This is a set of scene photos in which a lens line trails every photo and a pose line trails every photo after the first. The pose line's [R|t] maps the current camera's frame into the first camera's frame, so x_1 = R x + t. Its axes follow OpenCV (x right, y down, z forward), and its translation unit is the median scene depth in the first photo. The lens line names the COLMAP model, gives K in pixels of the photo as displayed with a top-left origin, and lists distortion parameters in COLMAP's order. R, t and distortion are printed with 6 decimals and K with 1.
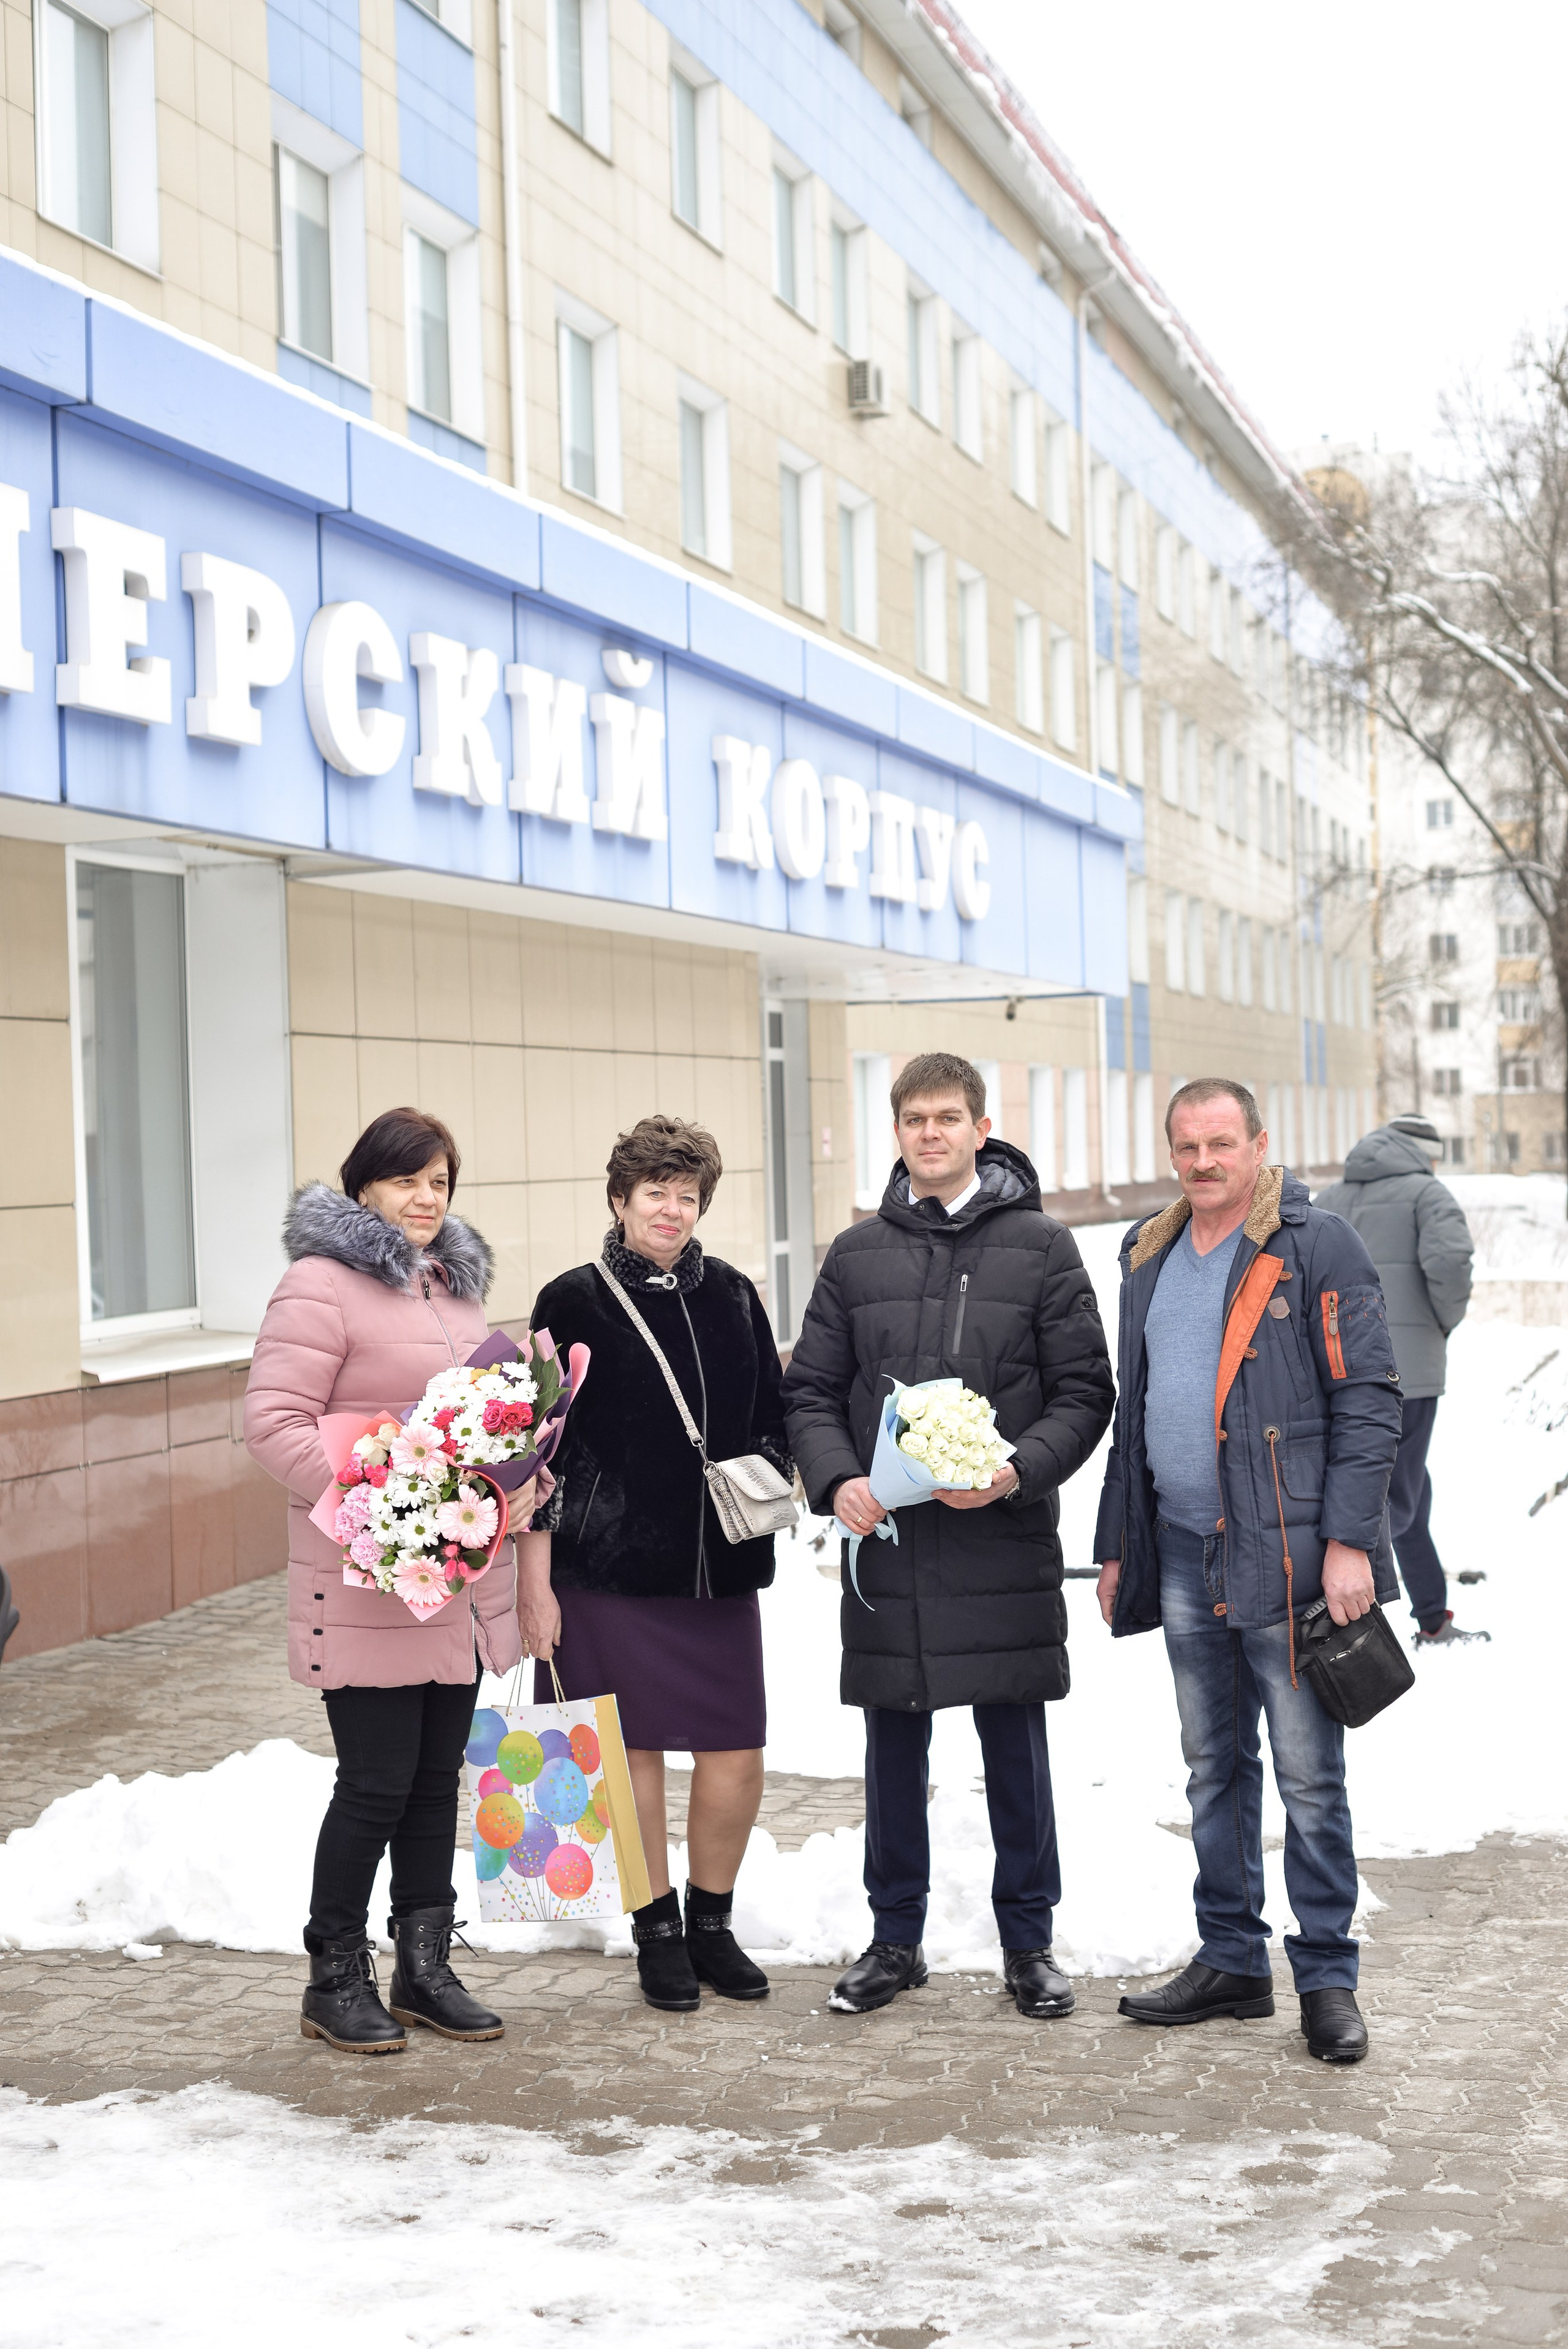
lens RADIAL K [[3387.1, 0, 783.8], [0, 3387.1, 1183.0], [0, 0, 1]] dist [-0.114484, -0.000415]
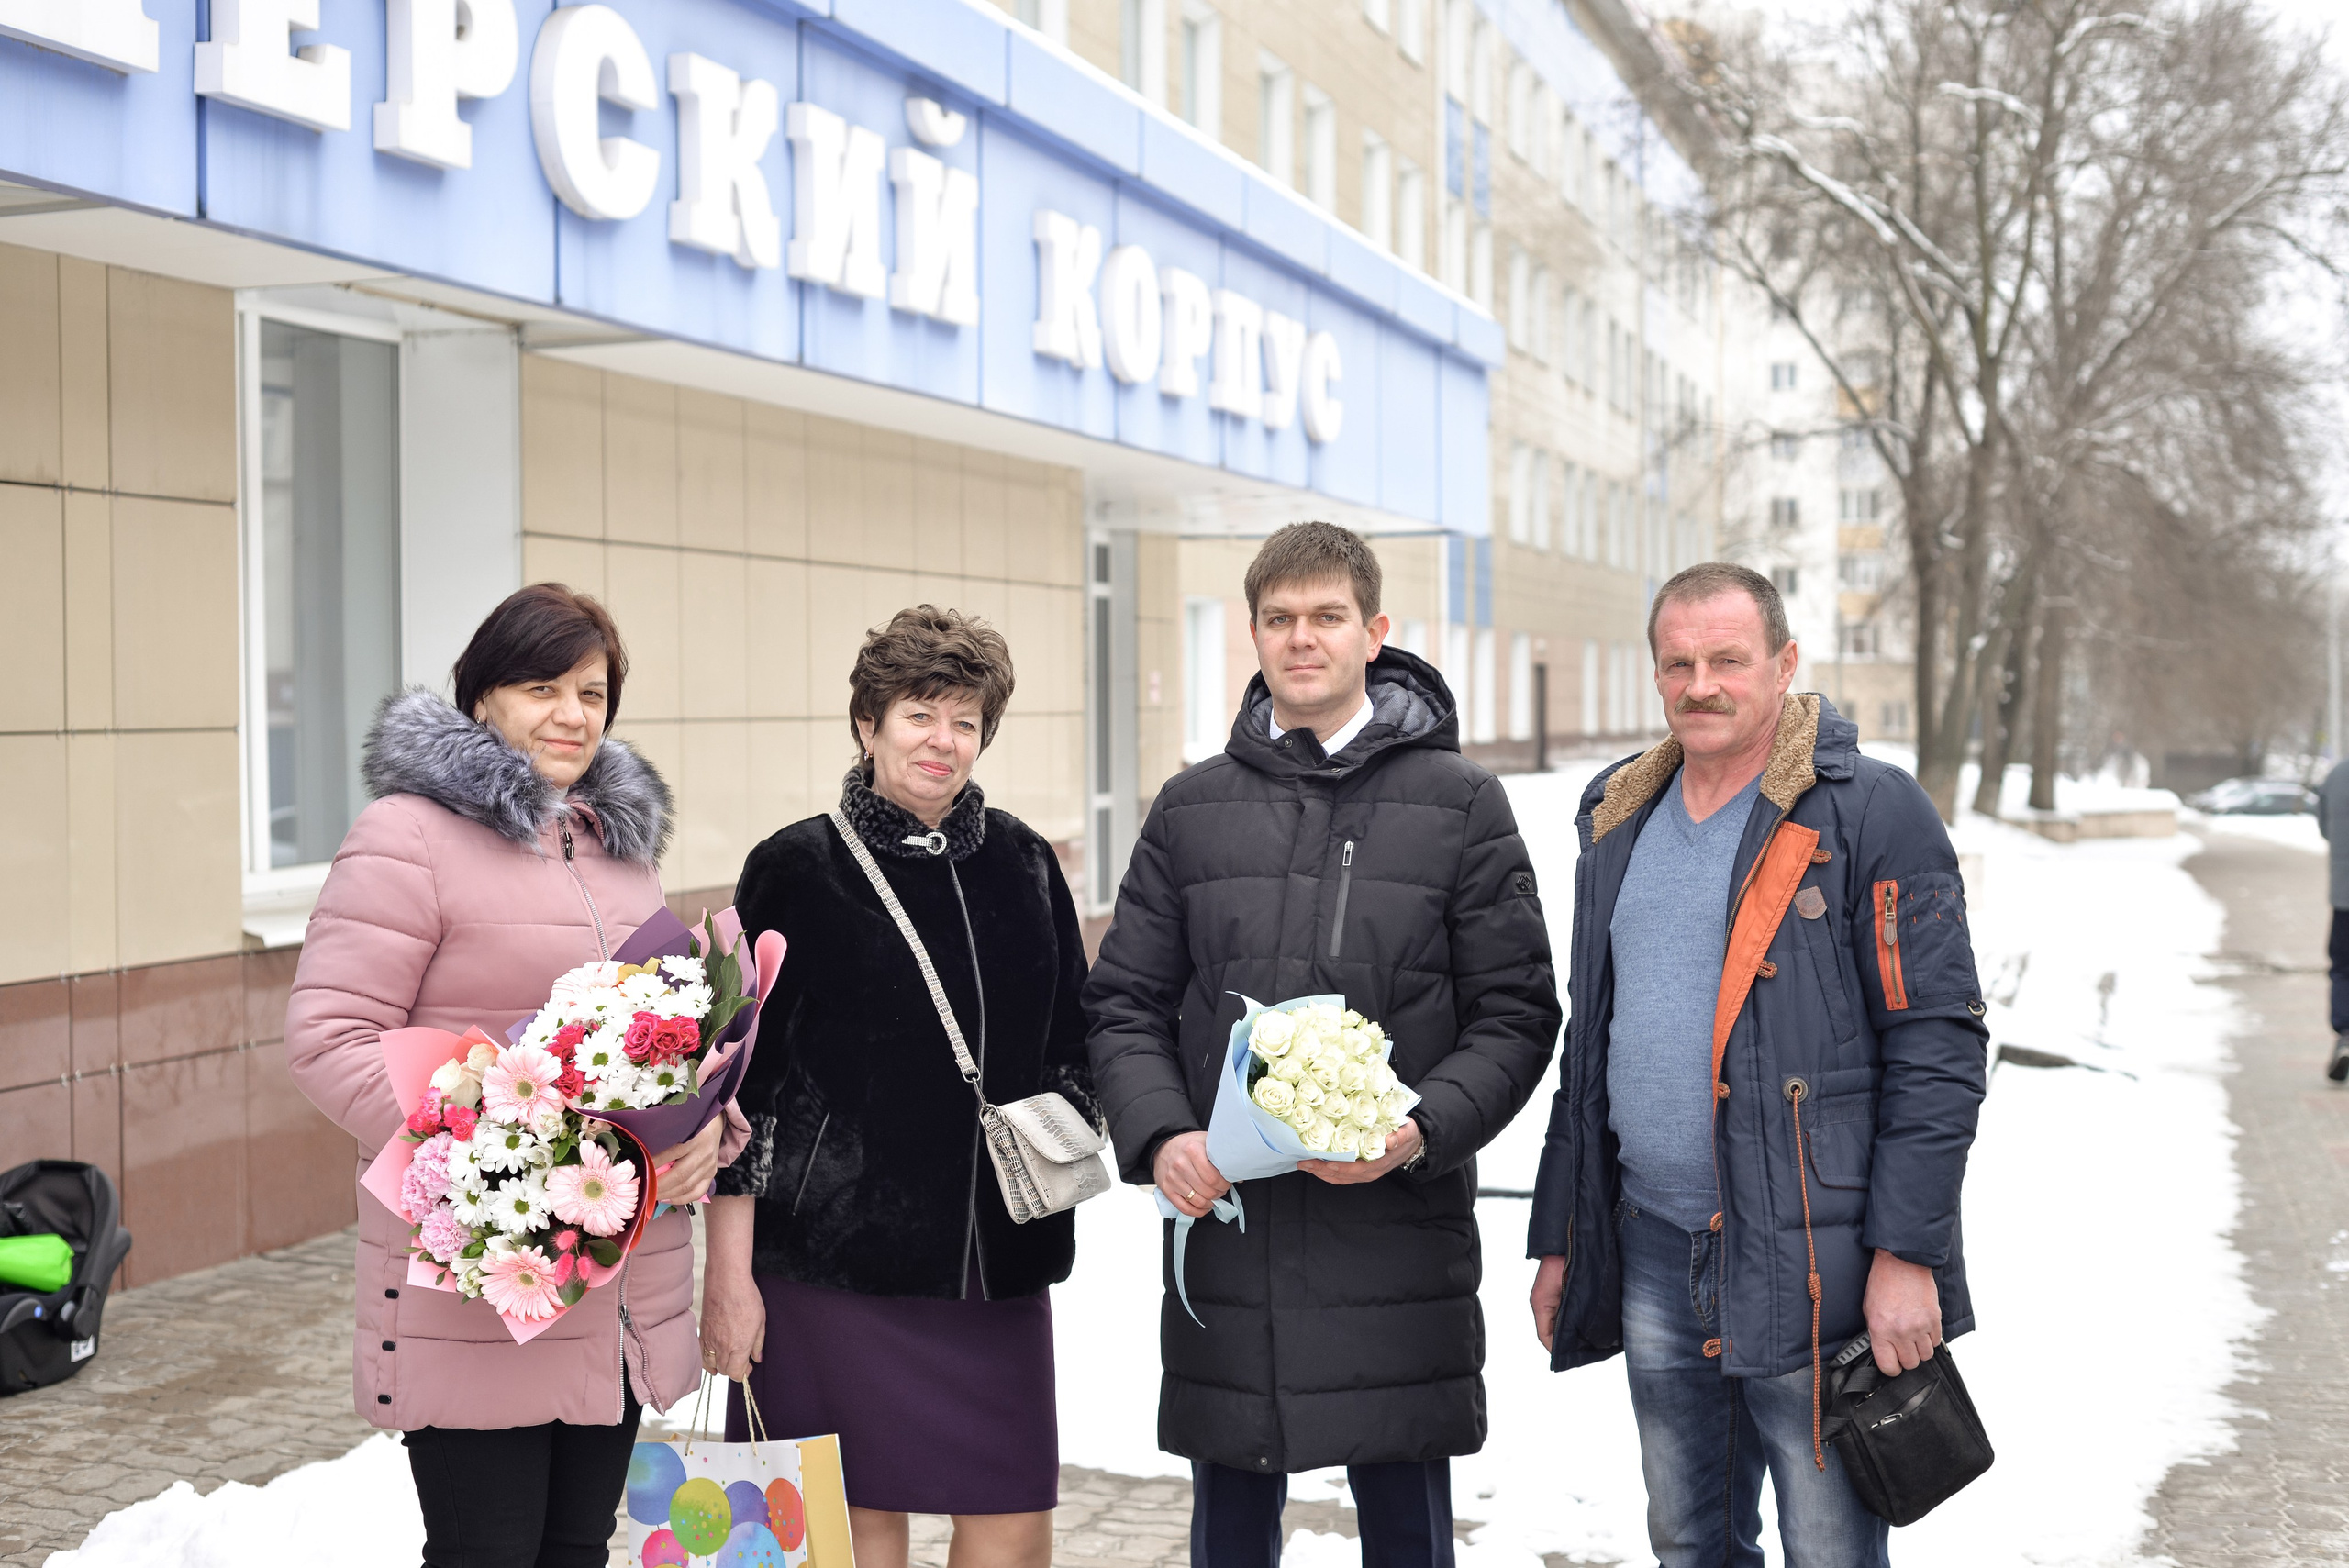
lens RADIAL K [[3387.0, 0, 1174.5], [0, 3387.0, 784.0], [0, 0, 1]] dist [-0.114484, -0.000415]
pose [[0.999596, 0.021137, 0.019022, 0.002724], [-0.021397, 0.999679, 0.013578, 0.004398], [-0.018729, -0.013980, 0.999727, 0.200655]]
